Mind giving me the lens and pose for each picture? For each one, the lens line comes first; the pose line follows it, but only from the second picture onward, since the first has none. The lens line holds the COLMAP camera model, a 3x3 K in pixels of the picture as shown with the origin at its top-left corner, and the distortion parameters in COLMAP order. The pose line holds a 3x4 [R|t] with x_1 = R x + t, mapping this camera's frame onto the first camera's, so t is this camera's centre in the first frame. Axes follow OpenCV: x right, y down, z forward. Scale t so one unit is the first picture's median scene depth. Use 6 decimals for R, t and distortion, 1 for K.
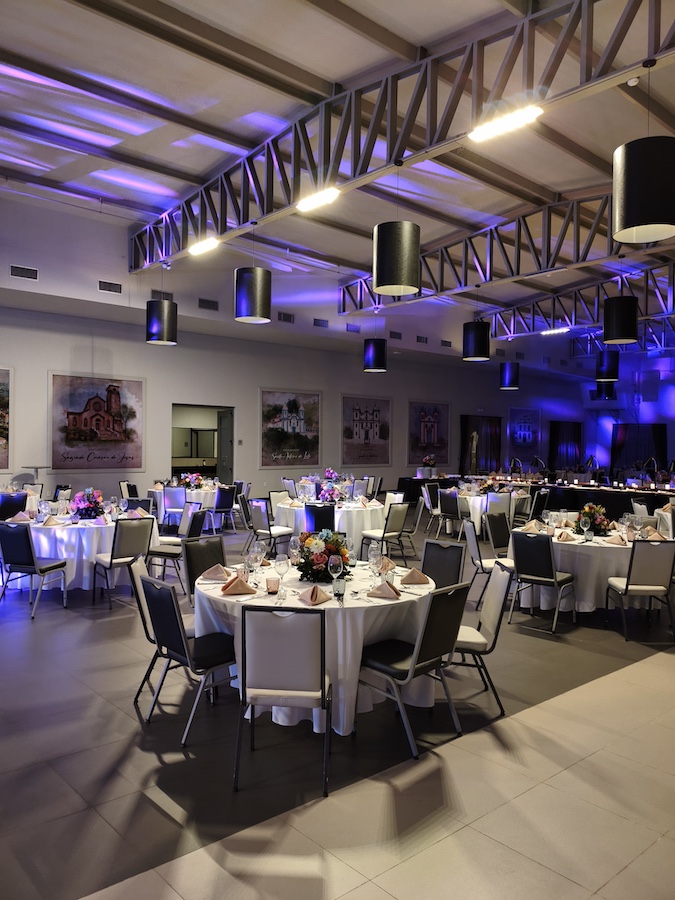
lens RADIAL K [[685.9, 0, 335.6], [0, 685.9, 446.1], [0, 0, 1]] dist [0.086901, -0.141009]
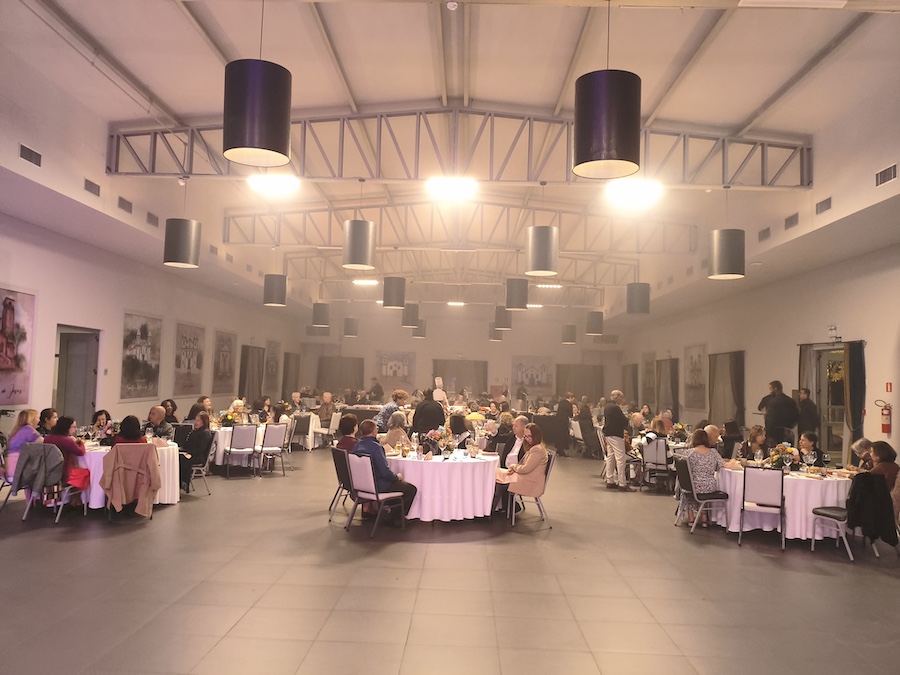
lens RADIAL K [[685.9, 0, 448.4], [0, 685.9, 321.6], [0, 0, 1]] dist [0.086901, -0.141009]
pose [[0.675055, 0.069261, 0.734509, -0.649225], [-0.019829, 0.996927, -0.075782, -0.014130], [-0.737500, 0.036593, 0.674355, 0.127842]]
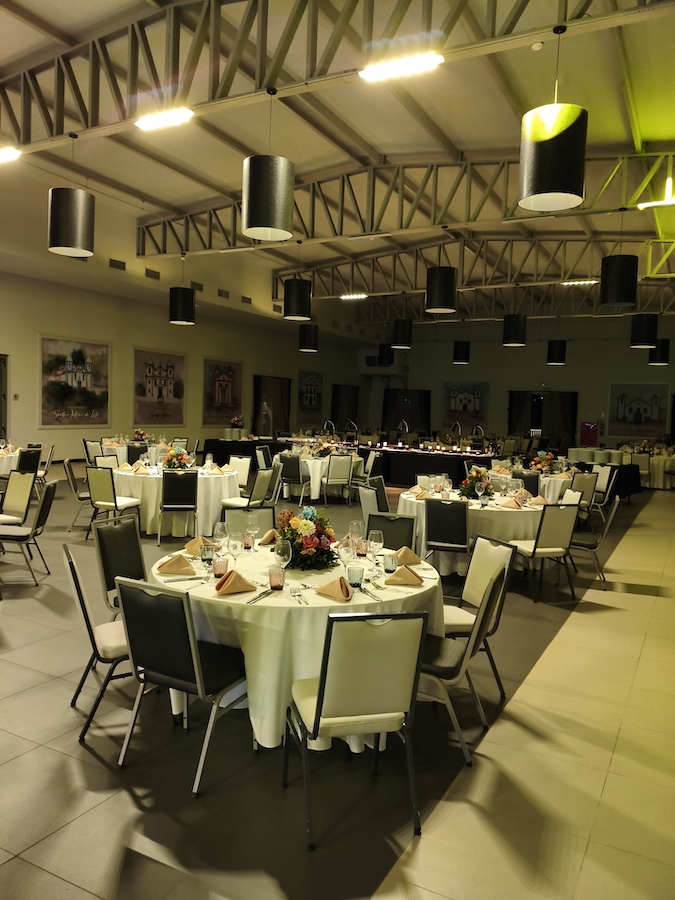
lens RADIAL K [[685.9, 0, 335.6], [0, 685.9, 446.1], [0, 0, 1]] dist [0.086901, -0.141009]
pose [[0.936859, 0.001138, 0.349704, -0.089540], [-0.021499, 0.998291, 0.054347, 0.000021], [-0.349045, -0.058434, 0.935282, 0.064822]]
